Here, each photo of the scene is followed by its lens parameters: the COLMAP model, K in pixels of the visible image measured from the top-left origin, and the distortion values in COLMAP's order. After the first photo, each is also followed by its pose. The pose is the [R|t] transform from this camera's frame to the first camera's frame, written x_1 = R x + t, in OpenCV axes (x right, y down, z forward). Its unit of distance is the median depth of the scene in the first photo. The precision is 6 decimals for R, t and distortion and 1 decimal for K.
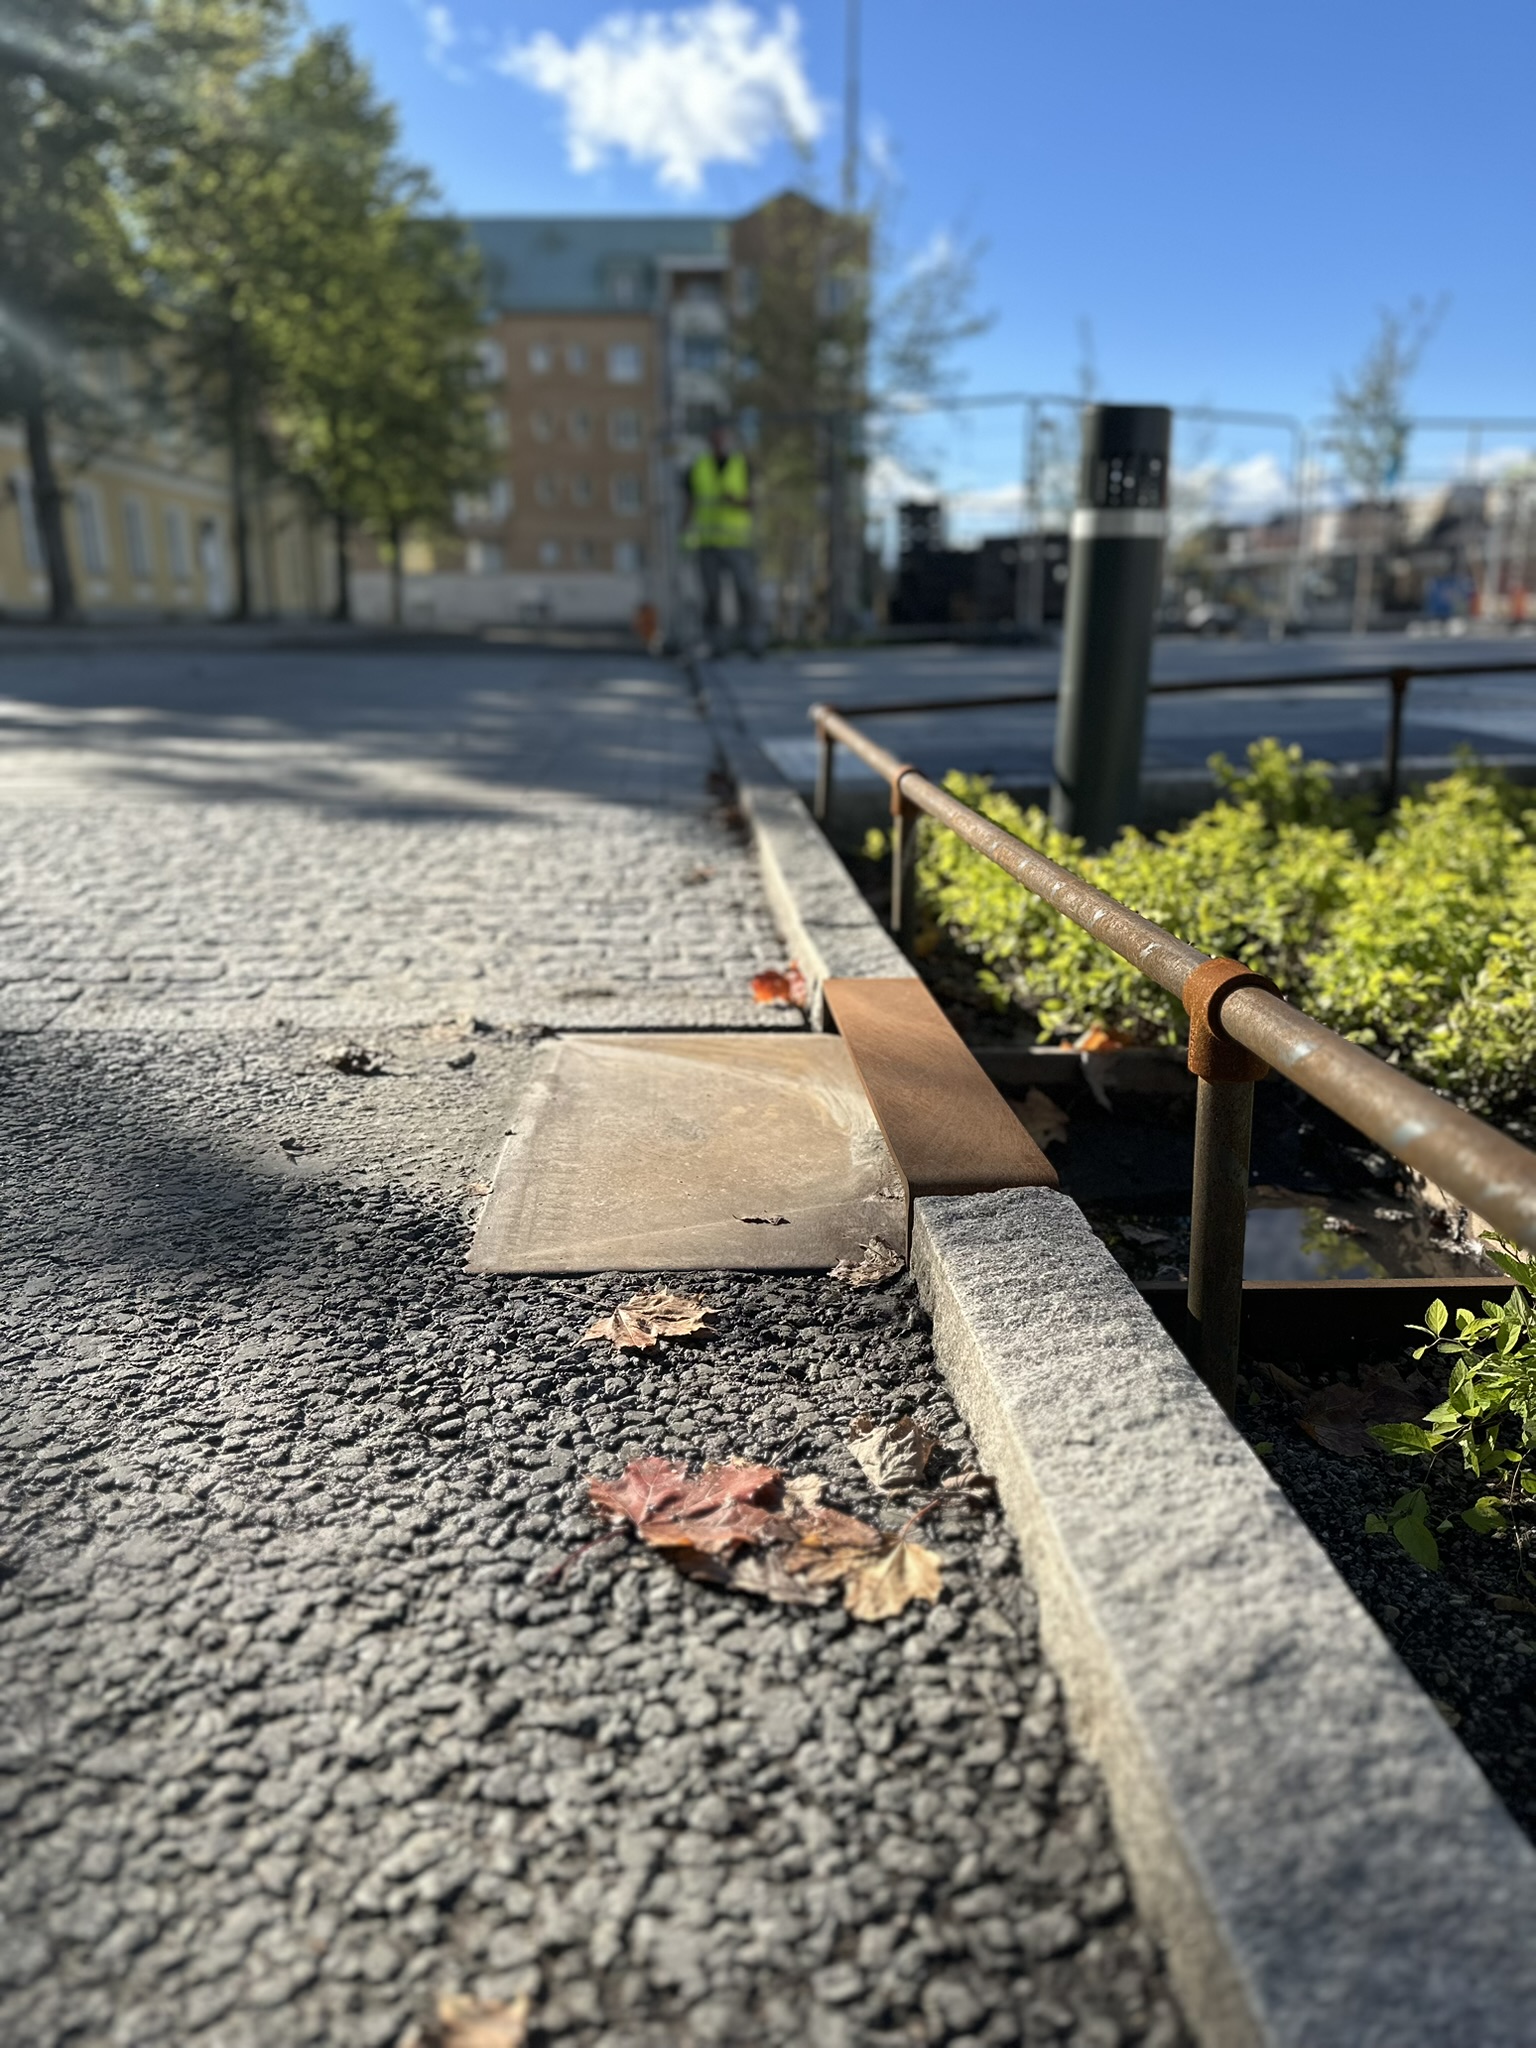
lens RADIAL K [[1437.7, 0, 771.0], [0, 1437.7, 1011.8], [0, 0, 1]] dist [0.032085, -0.044006]
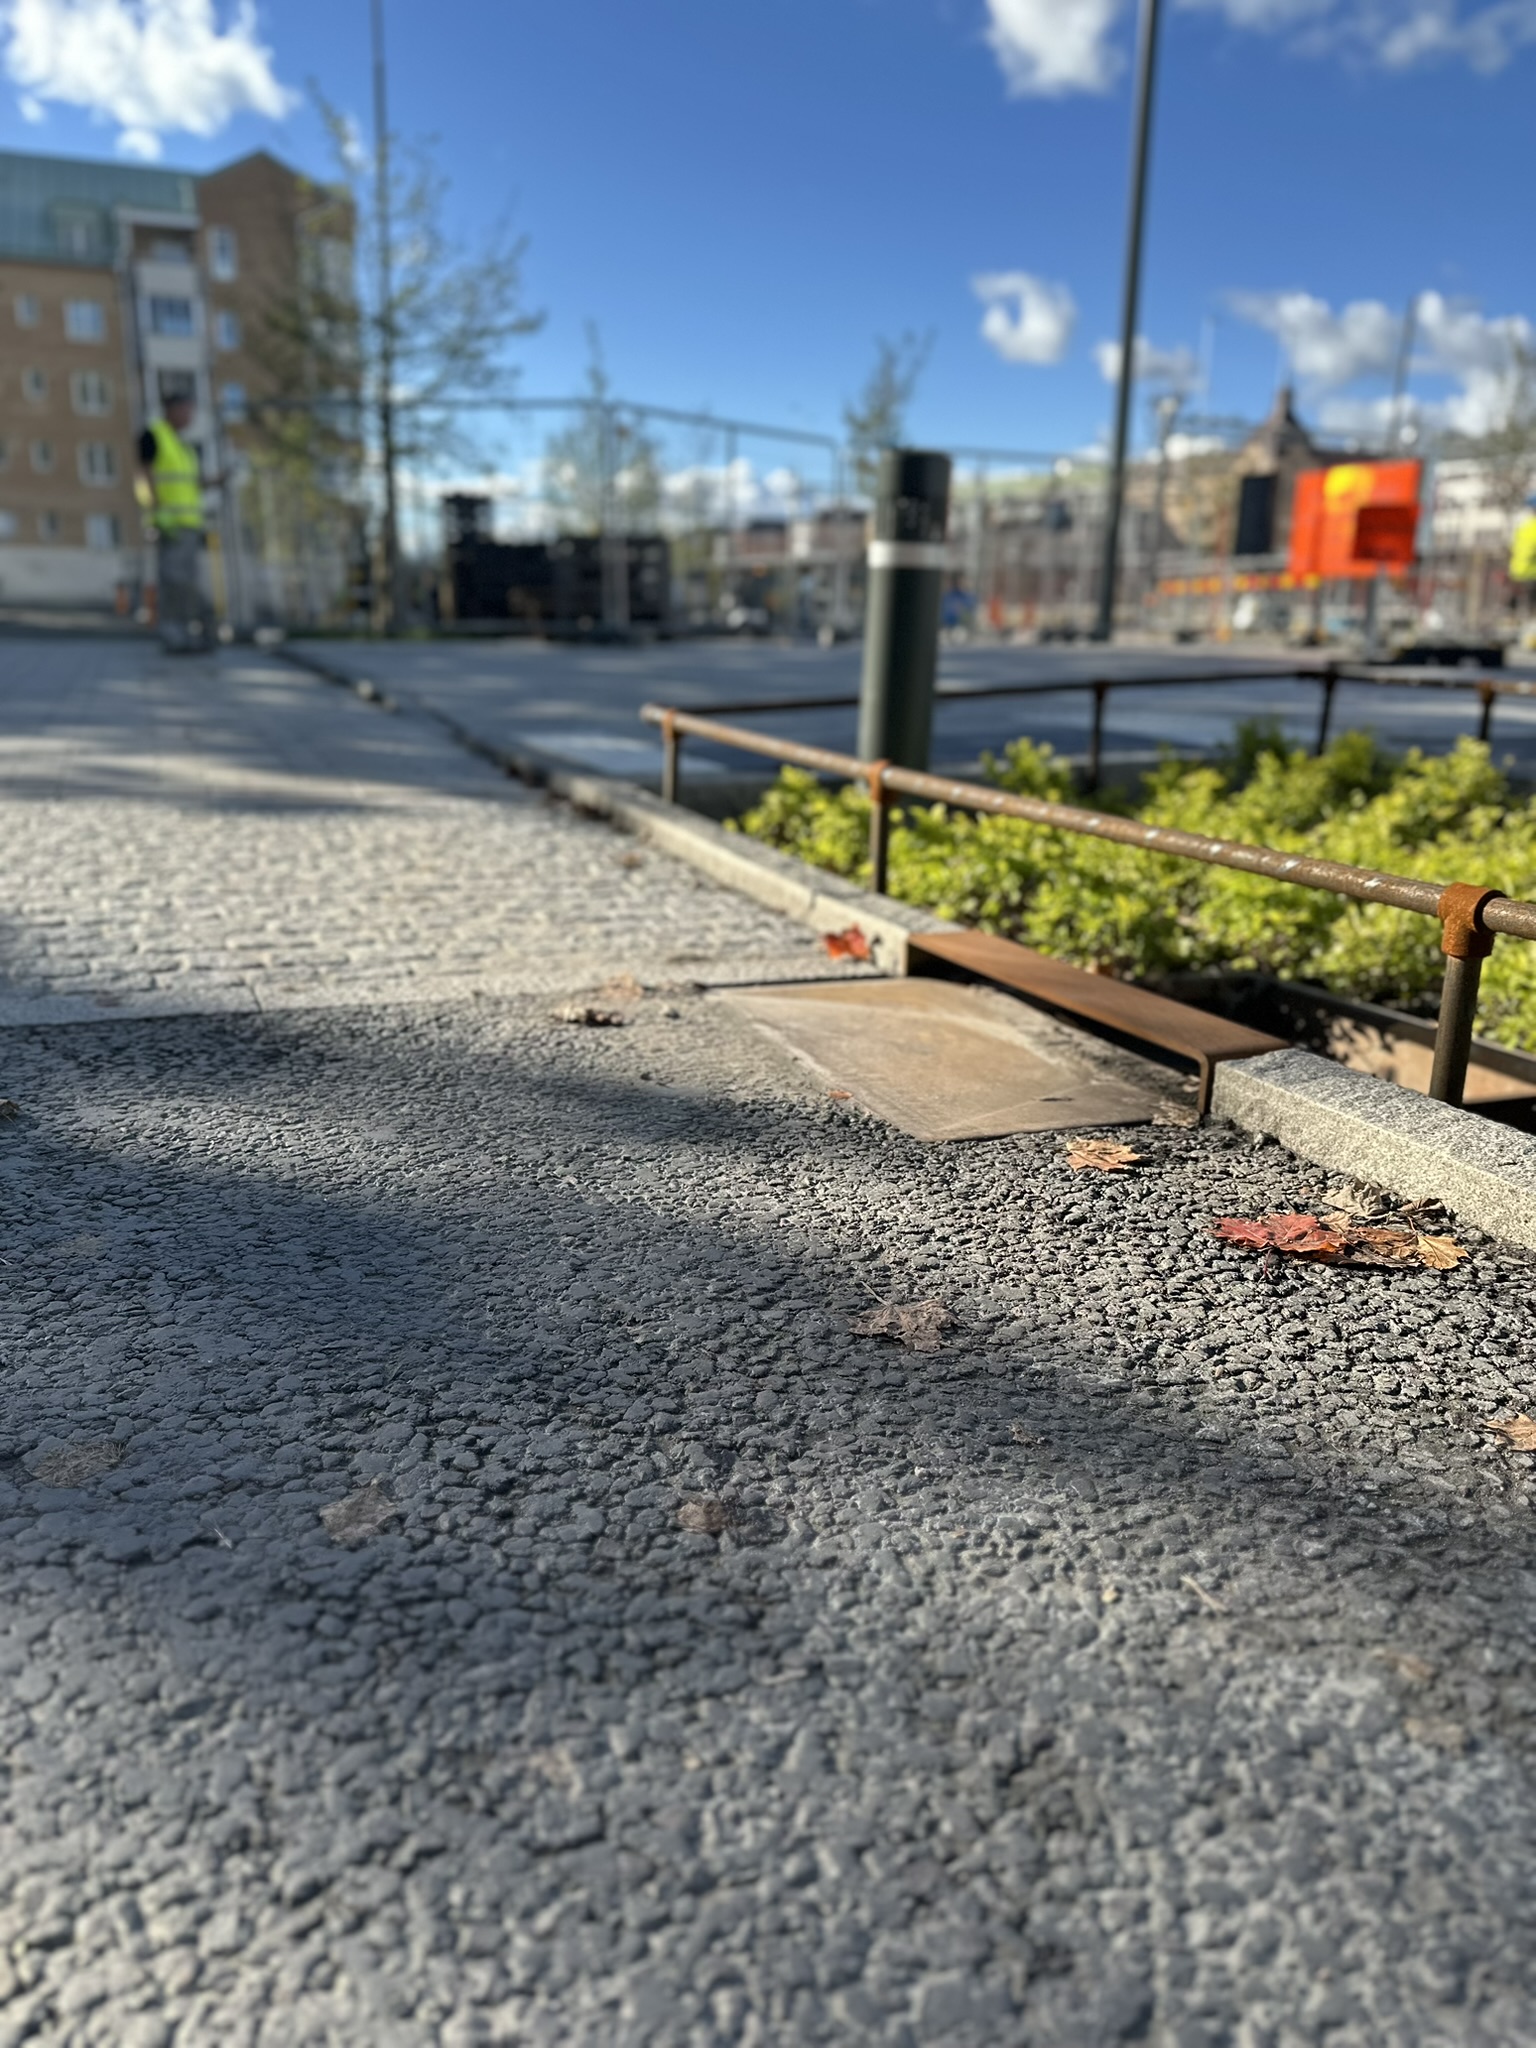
lens RADIAL K [[1437.7, 0, 754.8], [0, 1437.7, 1028.9], [0, 0, 1]] dist [0.032085, -0.044006]
pose [[0.950172, -0.060548, 0.305789, -0.599520], [0.056103, 0.998153, 0.023313, 0.028246], [-0.306636, -0.004995, 0.951814, -0.176054]]
